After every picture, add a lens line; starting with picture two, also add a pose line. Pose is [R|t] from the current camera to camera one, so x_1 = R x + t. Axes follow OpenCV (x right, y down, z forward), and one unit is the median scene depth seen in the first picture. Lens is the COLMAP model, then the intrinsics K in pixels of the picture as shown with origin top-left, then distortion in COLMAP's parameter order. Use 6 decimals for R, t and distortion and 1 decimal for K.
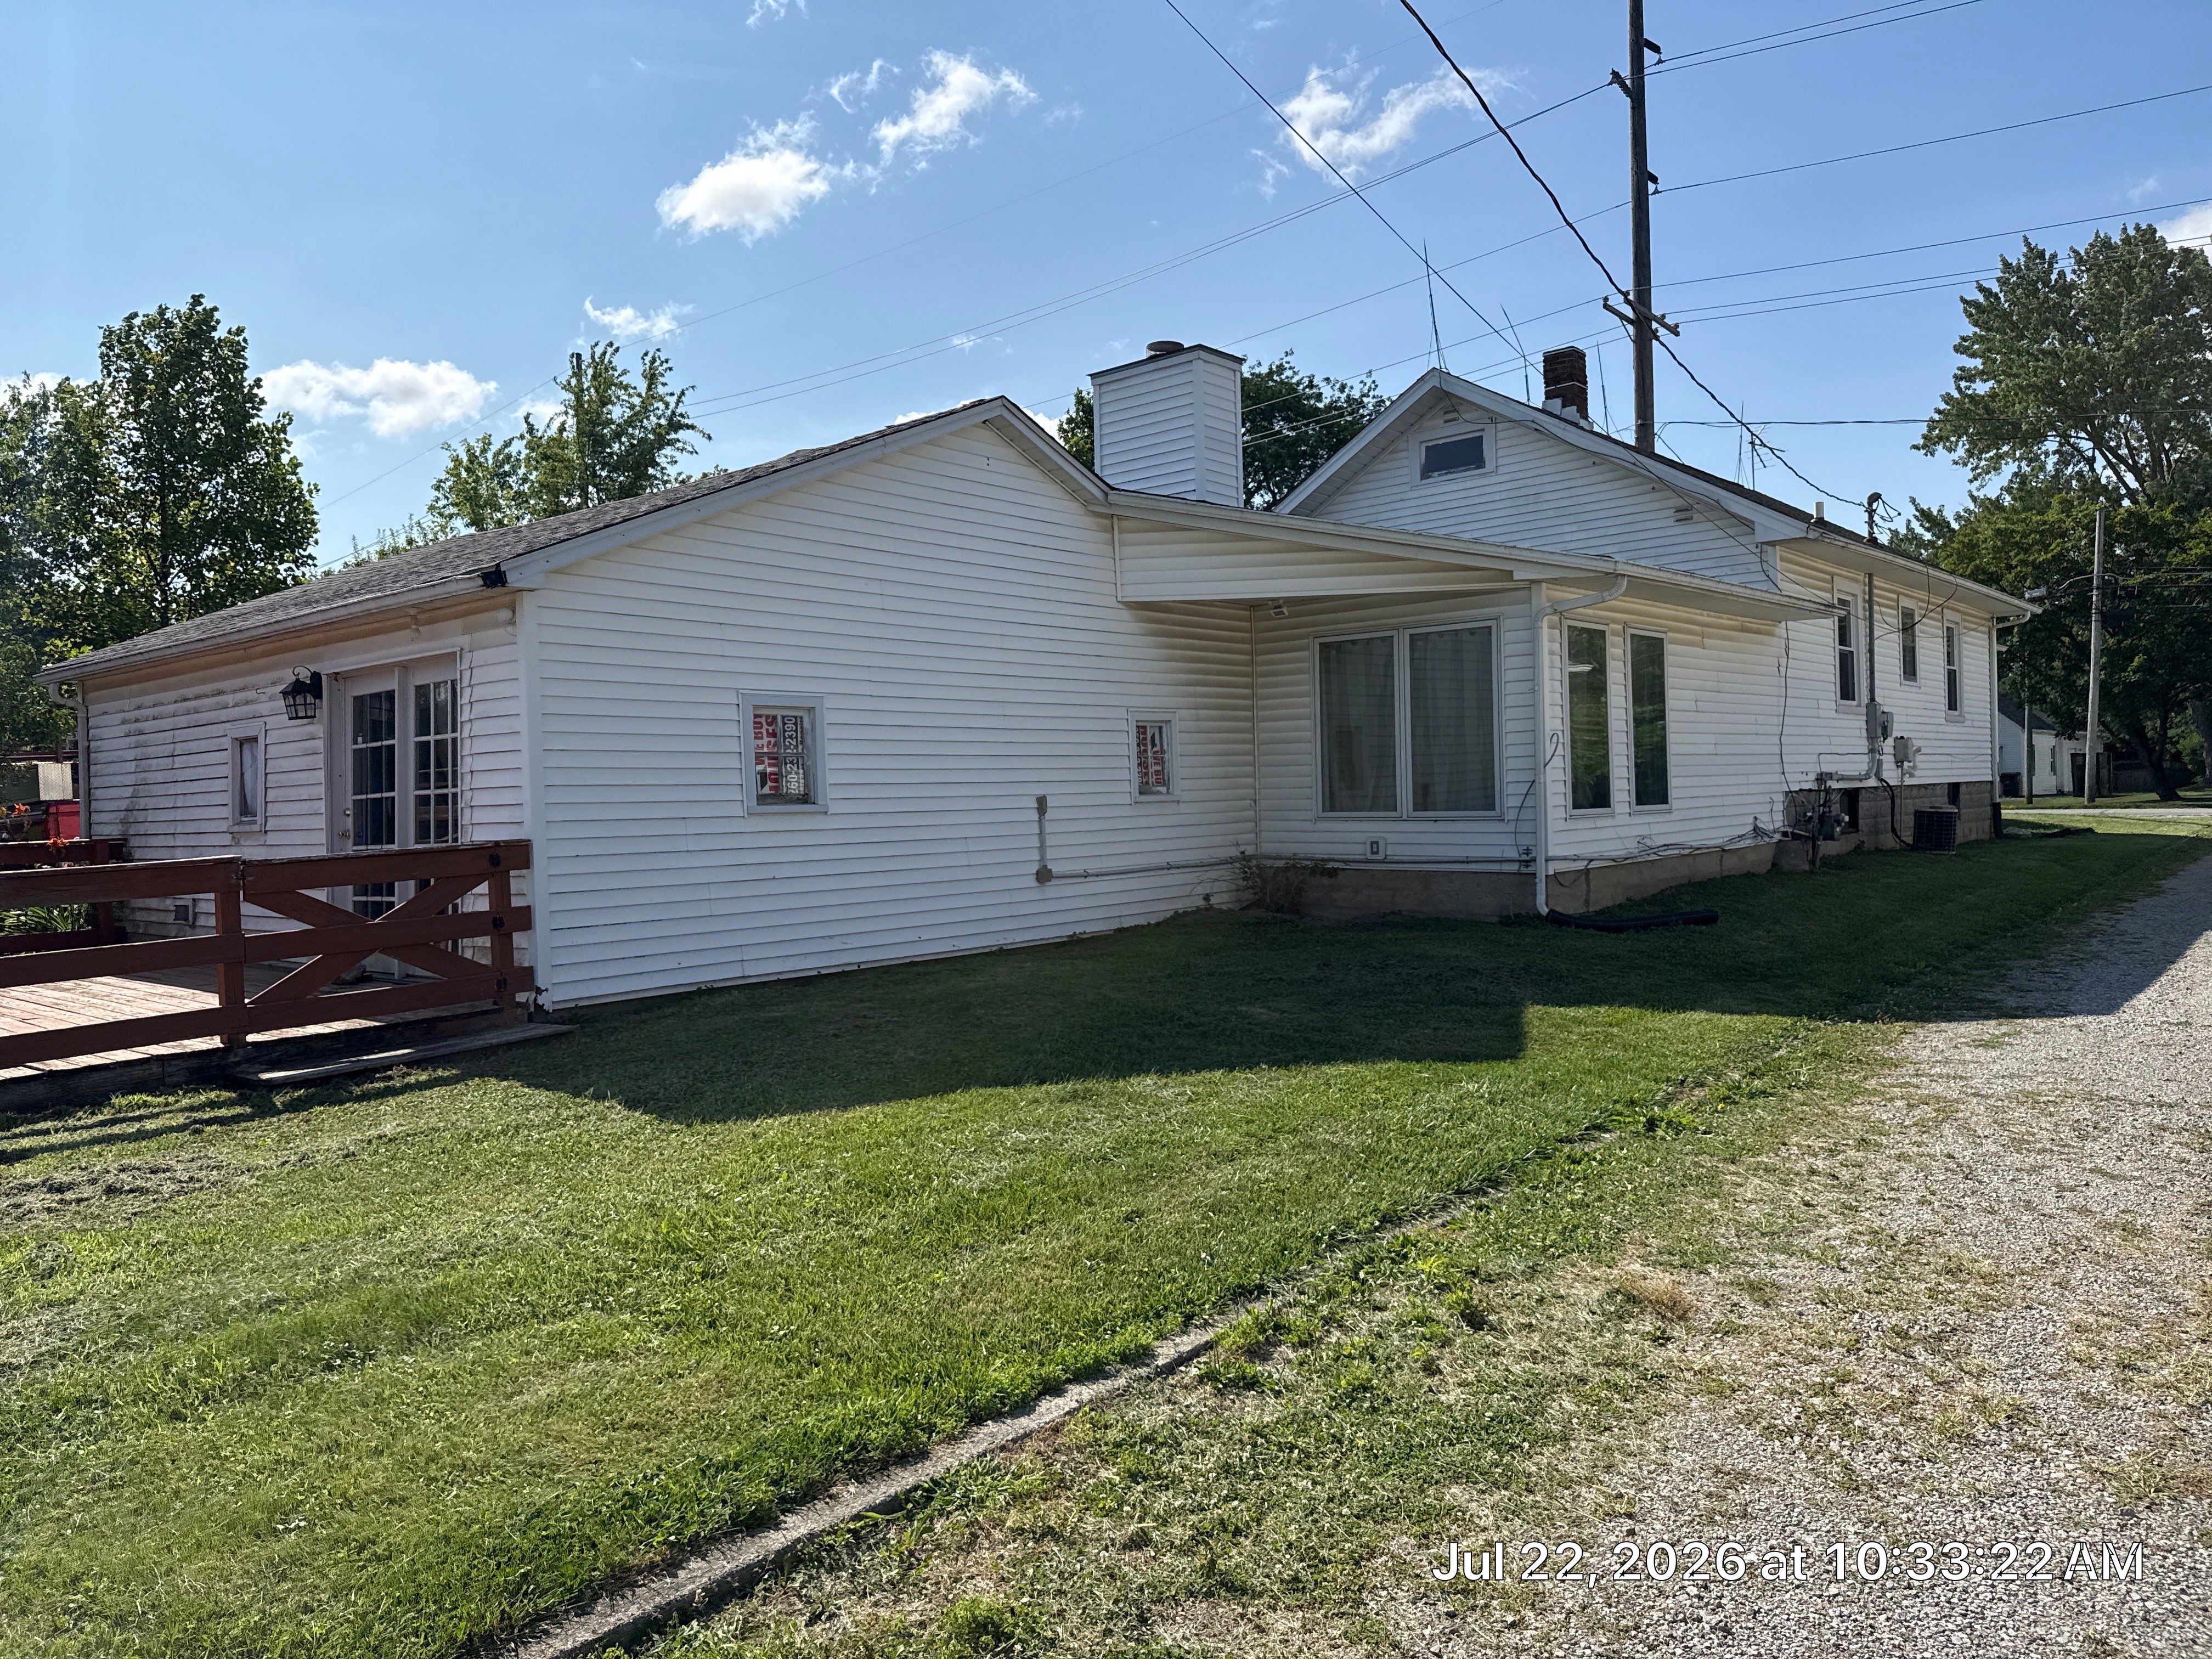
lens RADIAL K [[1542.3, 0, 1106.0], [0, 1542.3, 829.5], [0, 0, 1]] dist [-0.038463, -0.001007]
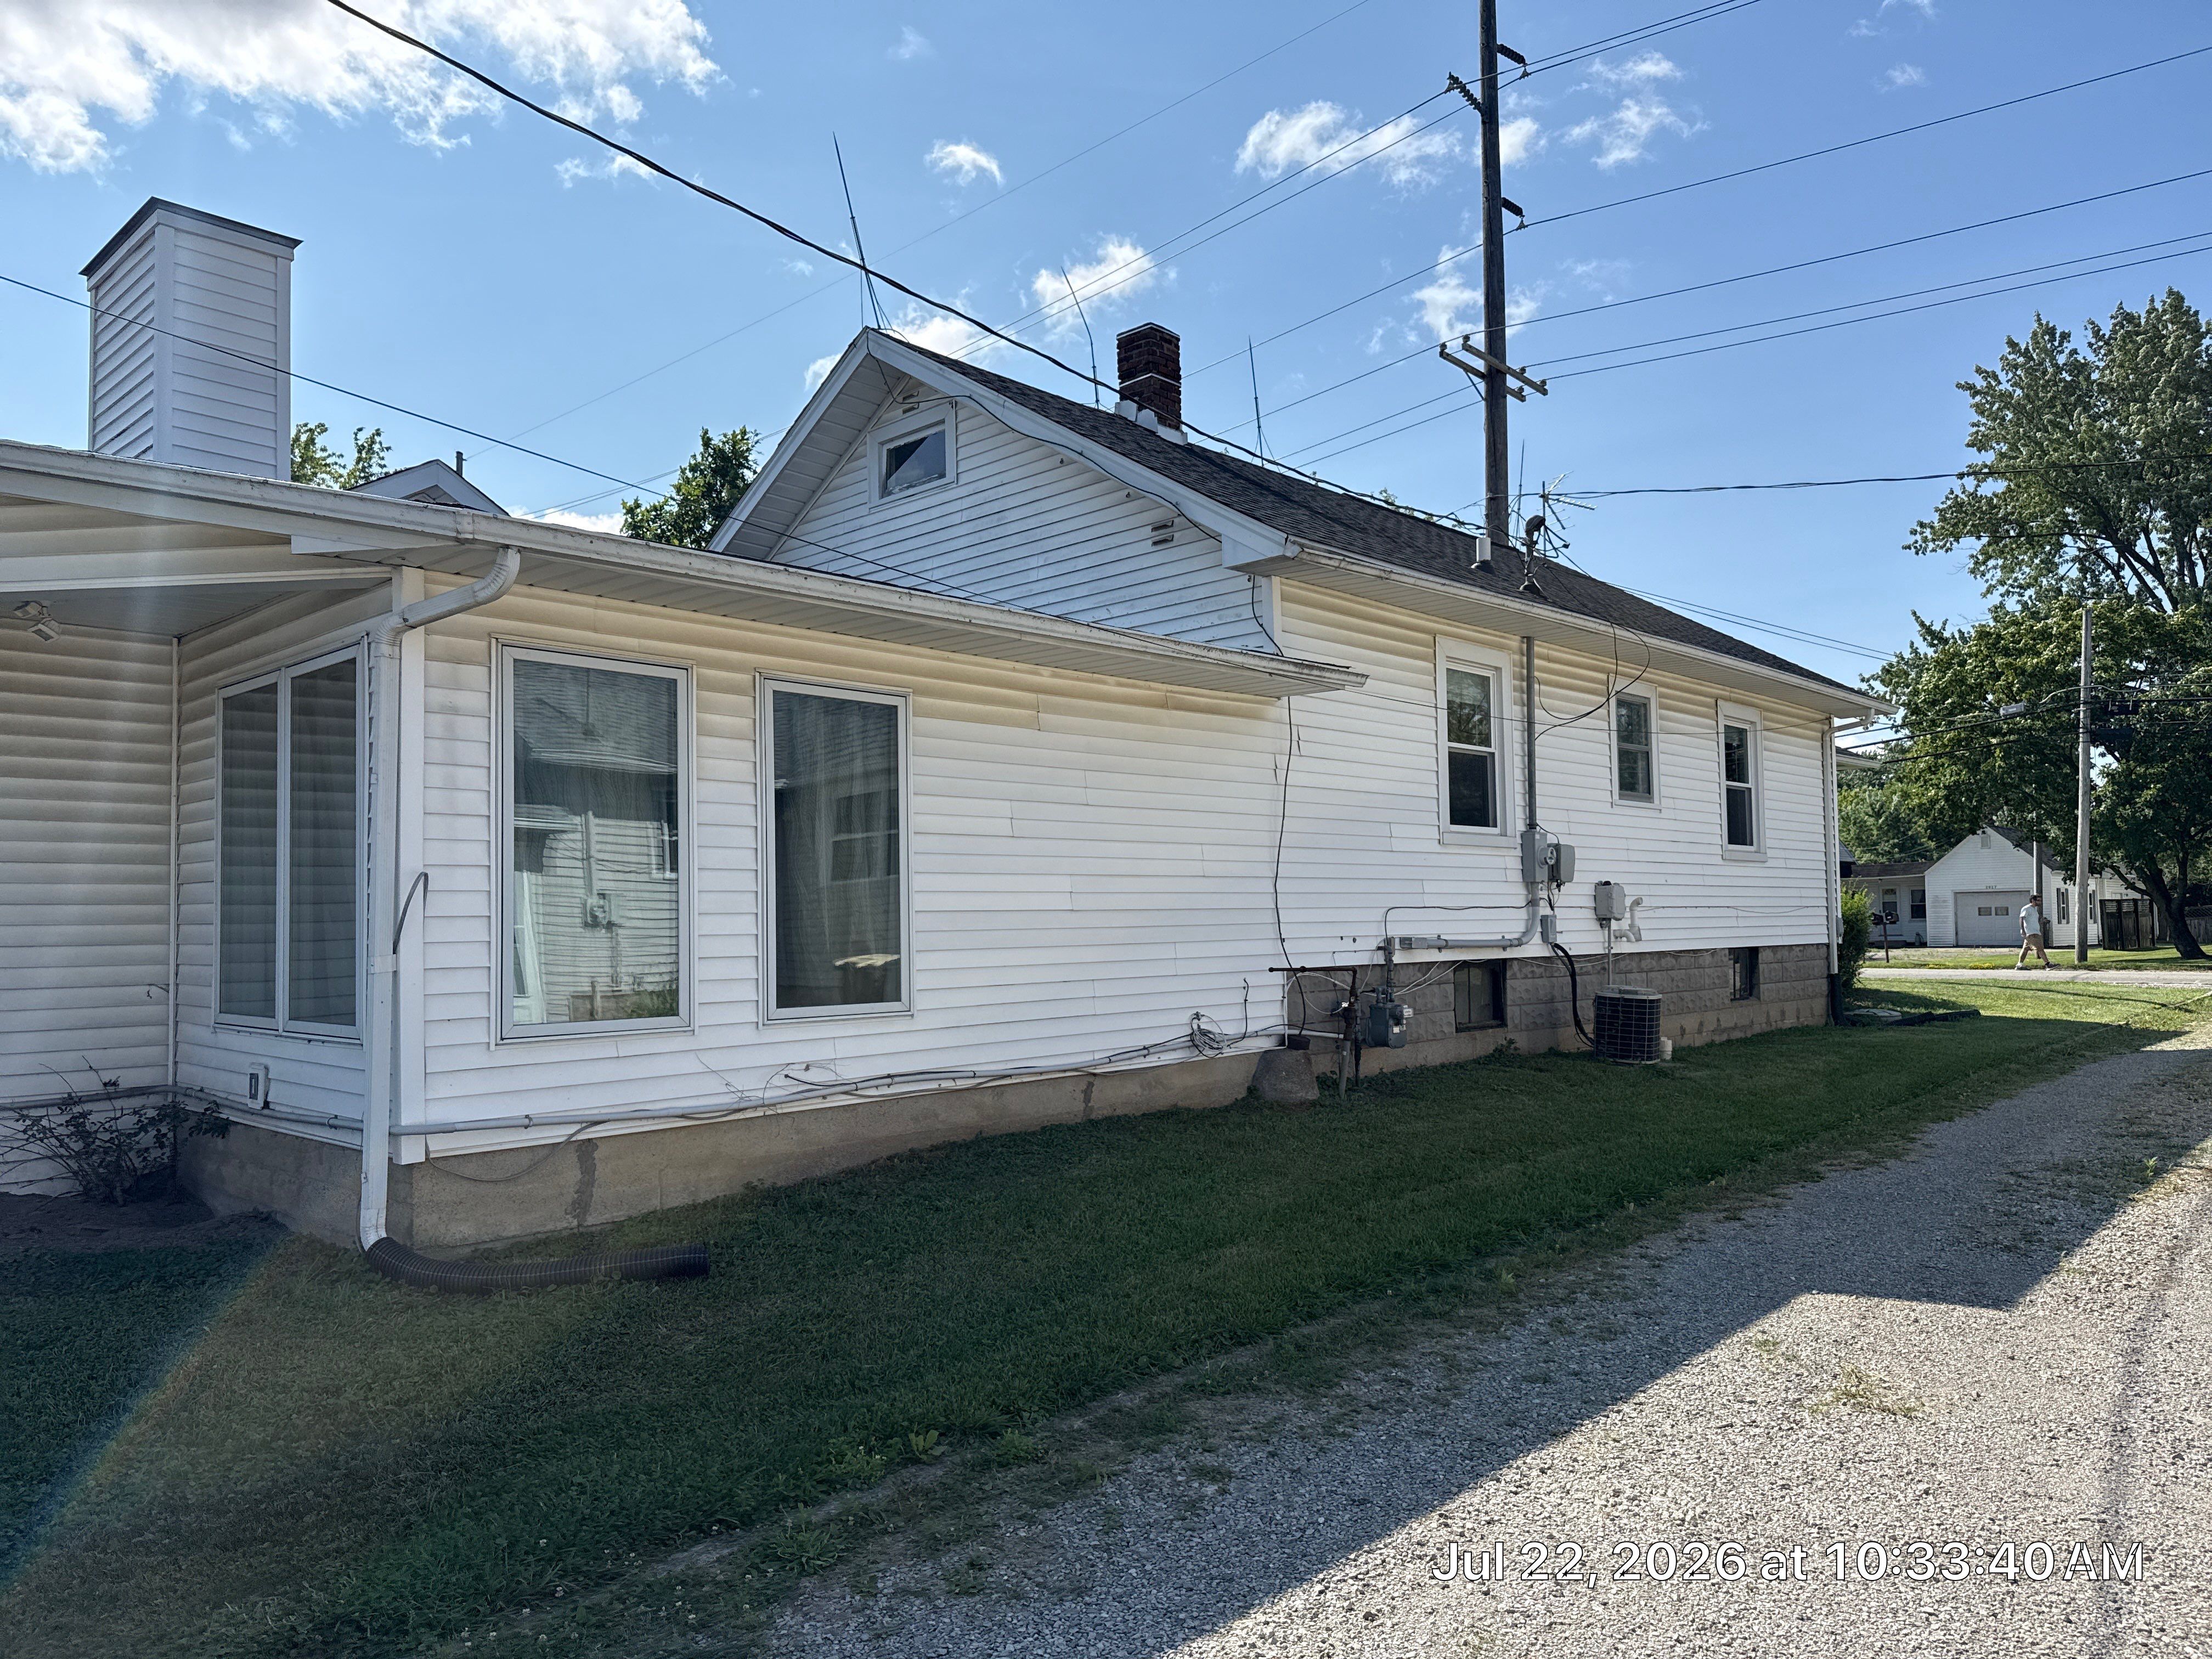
lens RADIAL K [[1564.7, 0, 1106.0], [0, 1564.7, 829.5], [0, 0, 1]] dist [-0.000594, -0.001687]
pose [[0.999284, 0.020521, -0.031798, 0.338270], [-0.022921, 0.996763, -0.077062, -0.026792], [0.030114, 0.077735, 0.996519, 0.315633]]
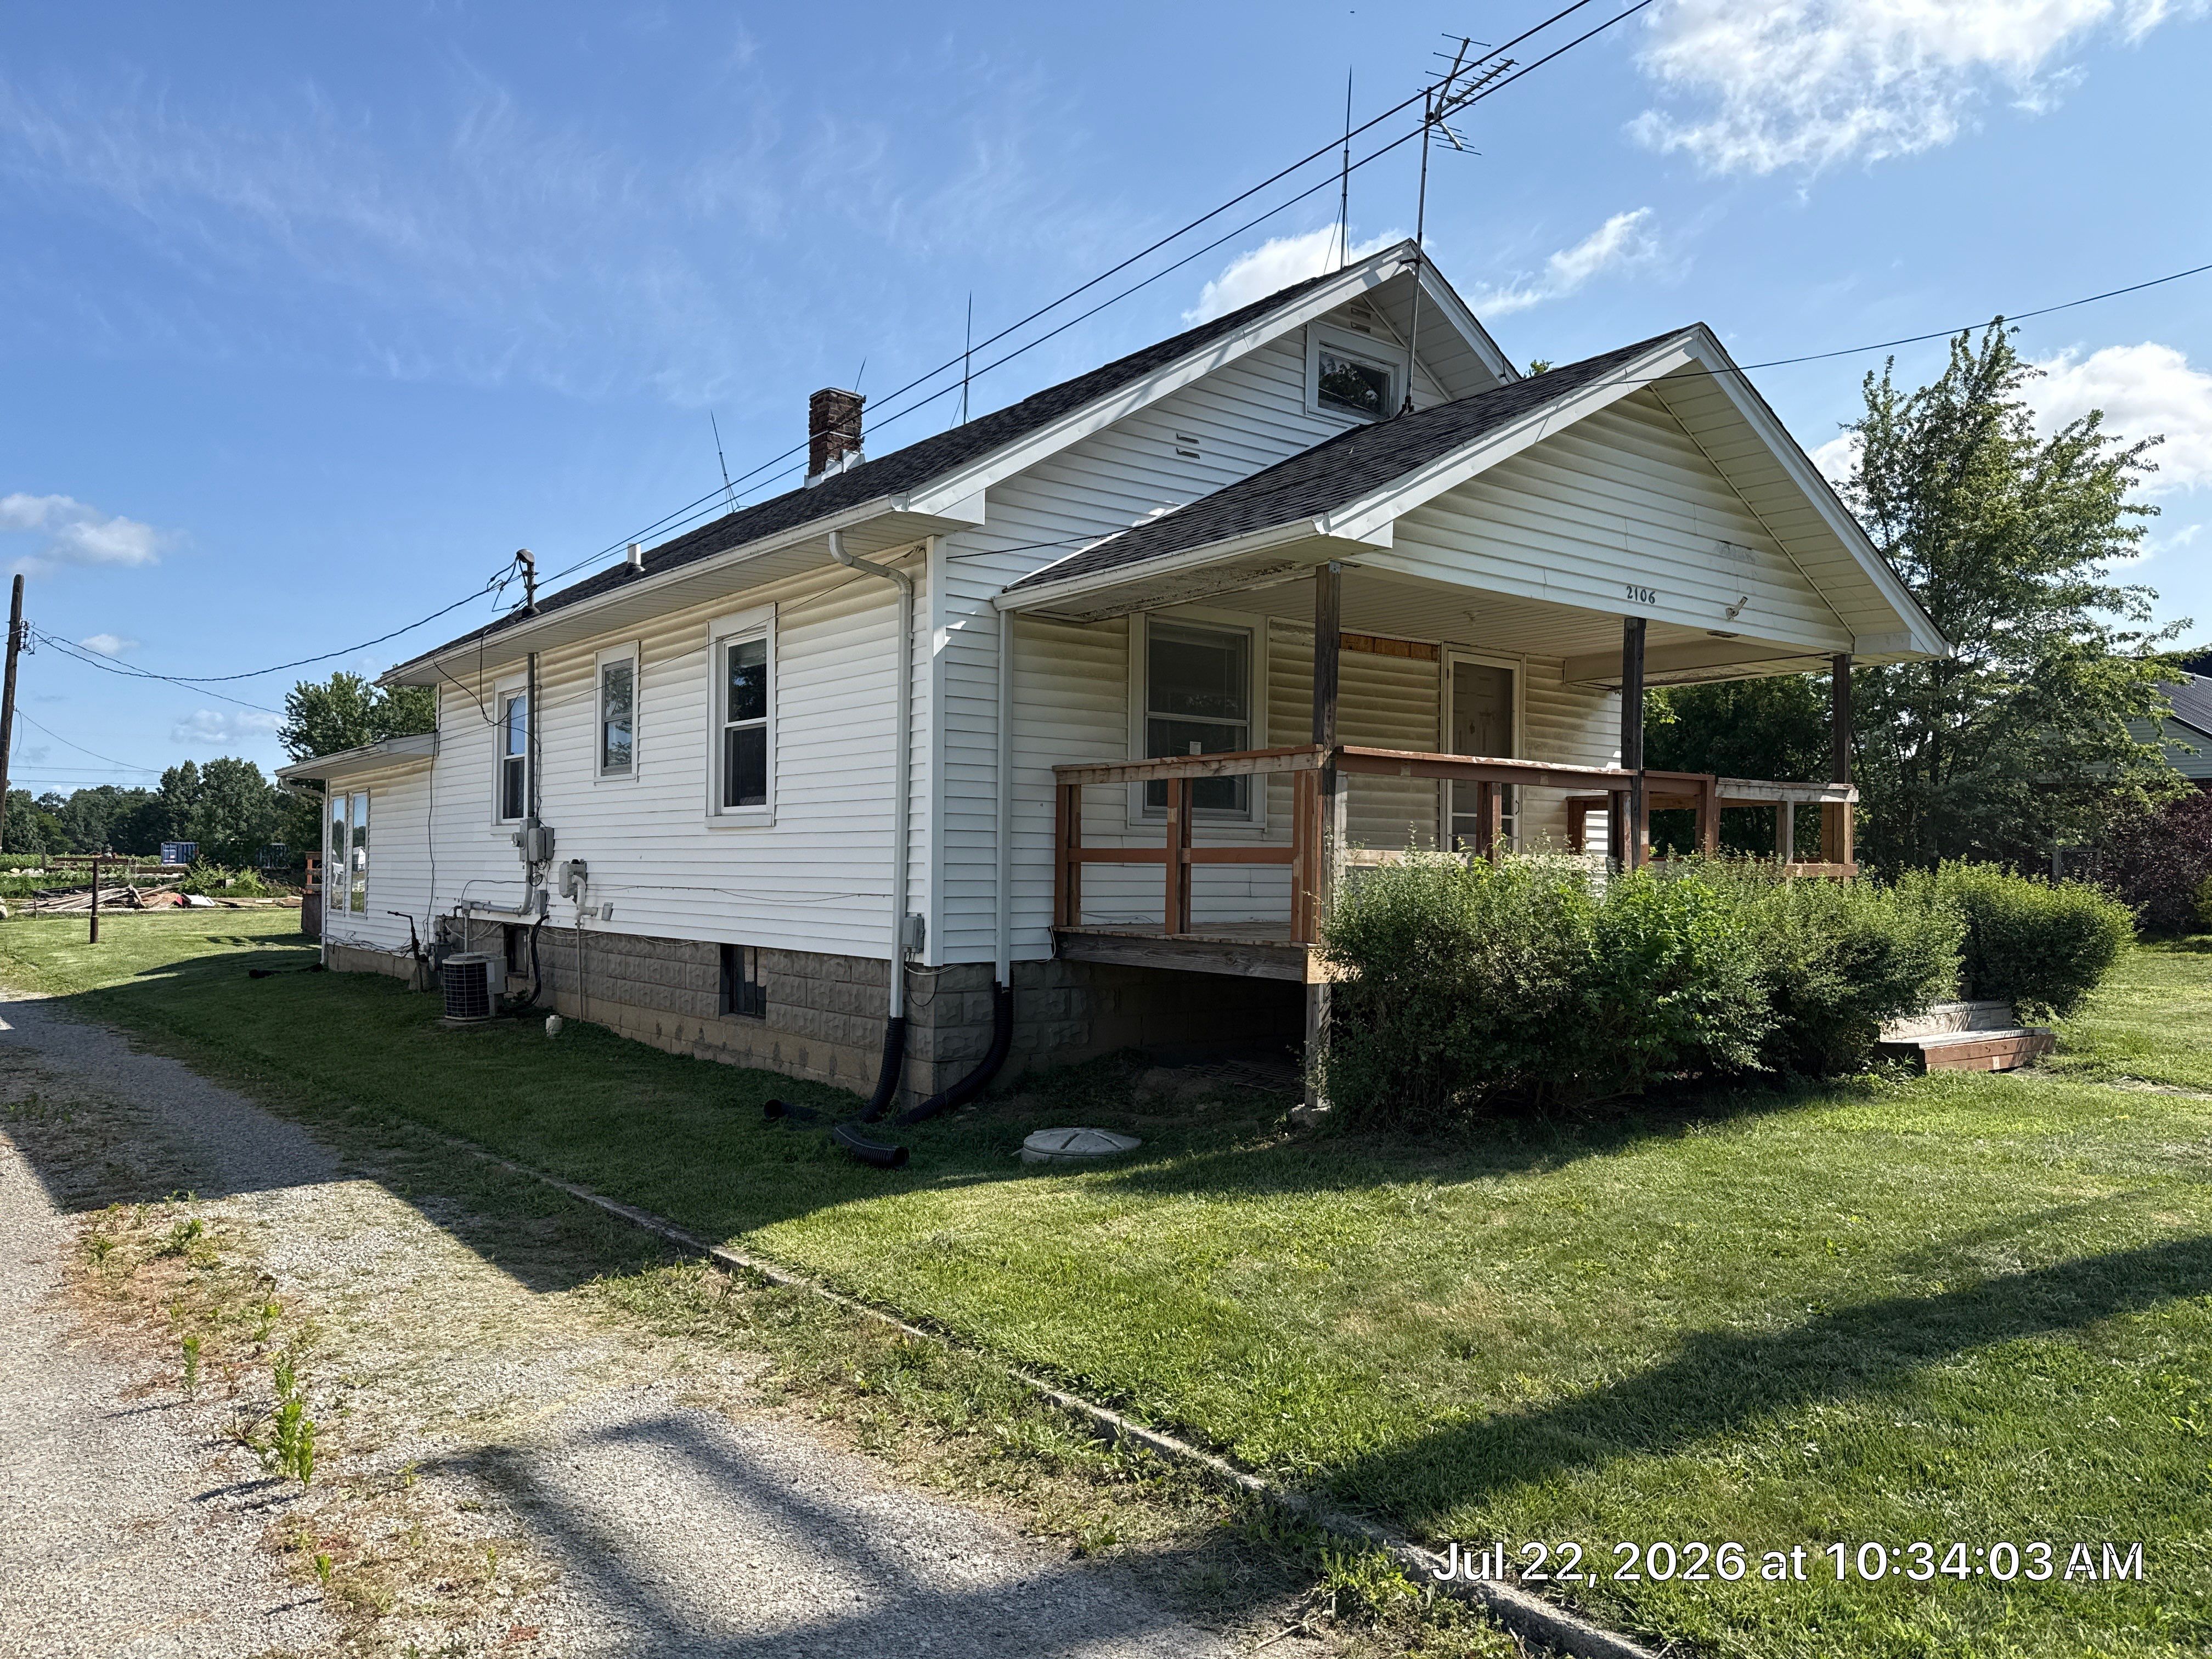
lens RADIAL K [[1564.7, 0, 1106.0], [0, 1564.7, 829.5], [0, 0, 1]] dist [-0.000594, -0.001687]
pose [[-0.180289, 0.017274, -0.983462, 1.251989], [-0.010718, 0.999752, 0.019525, -0.096775], [0.983555, 0.014061, -0.180059, 1.442645]]
